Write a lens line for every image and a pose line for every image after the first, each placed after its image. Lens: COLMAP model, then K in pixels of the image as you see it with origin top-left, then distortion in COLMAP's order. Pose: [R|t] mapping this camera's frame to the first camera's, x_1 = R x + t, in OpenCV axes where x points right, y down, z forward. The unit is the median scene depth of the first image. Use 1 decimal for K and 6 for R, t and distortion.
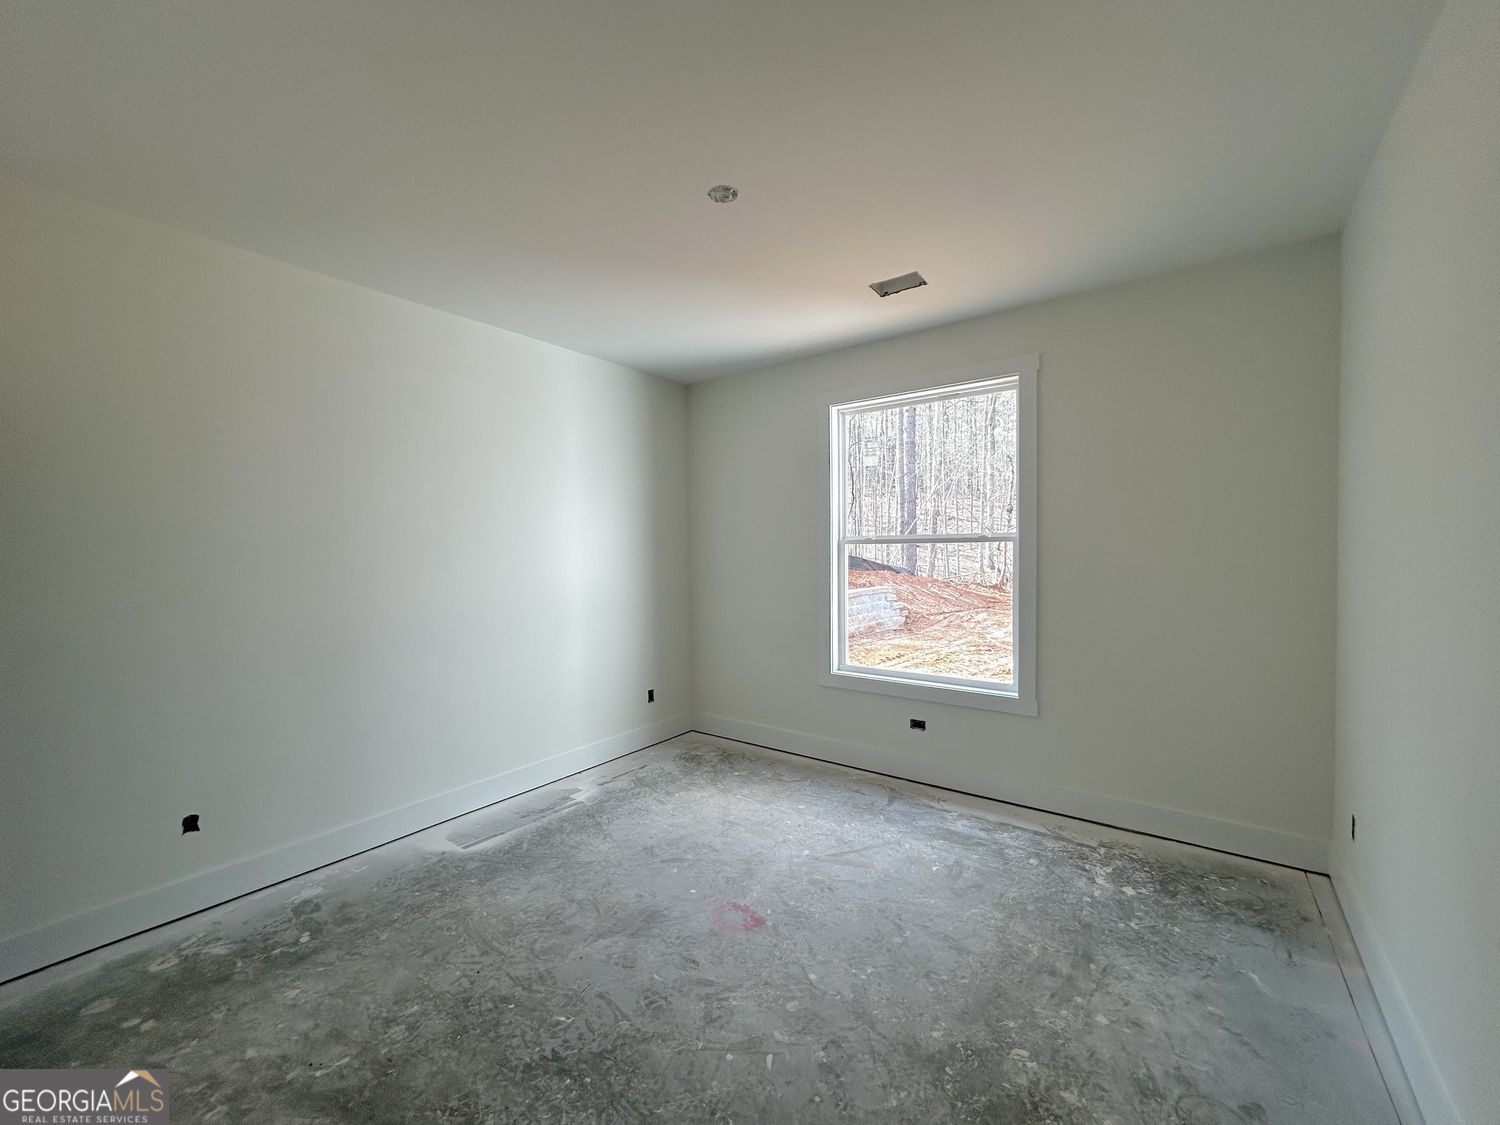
lens RADIAL K [[600.0, 0, 754.1], [0, 600.0, 559.8], [0, 0, 1]] dist [0.003546, 0.000294]
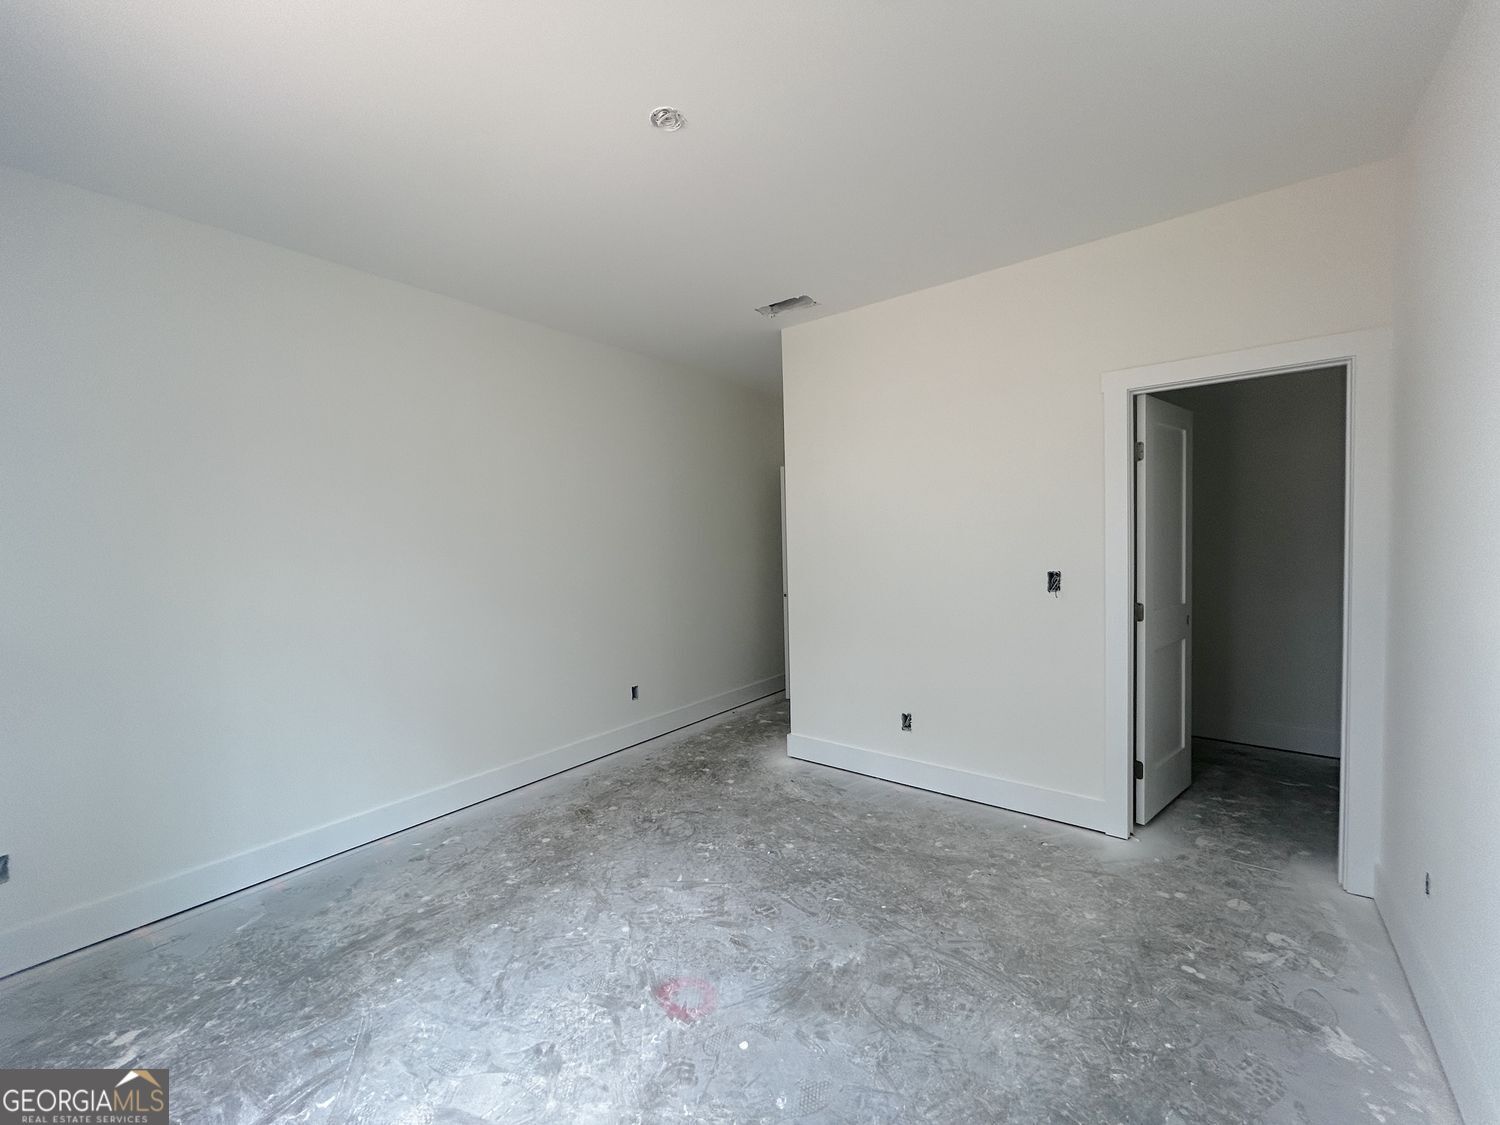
lens RADIAL K [[600.0, 0, 749.8], [0, 600.0, 562.9], [0, 0, 1]] dist [0.003546, 0.000294]
pose [[-0.998989, 0.035591, 0.027482, -0.177422], [0.037157, 0.997580, 0.058769, -0.024558], [-0.025323, 0.059731, -0.997893, 1.996323]]
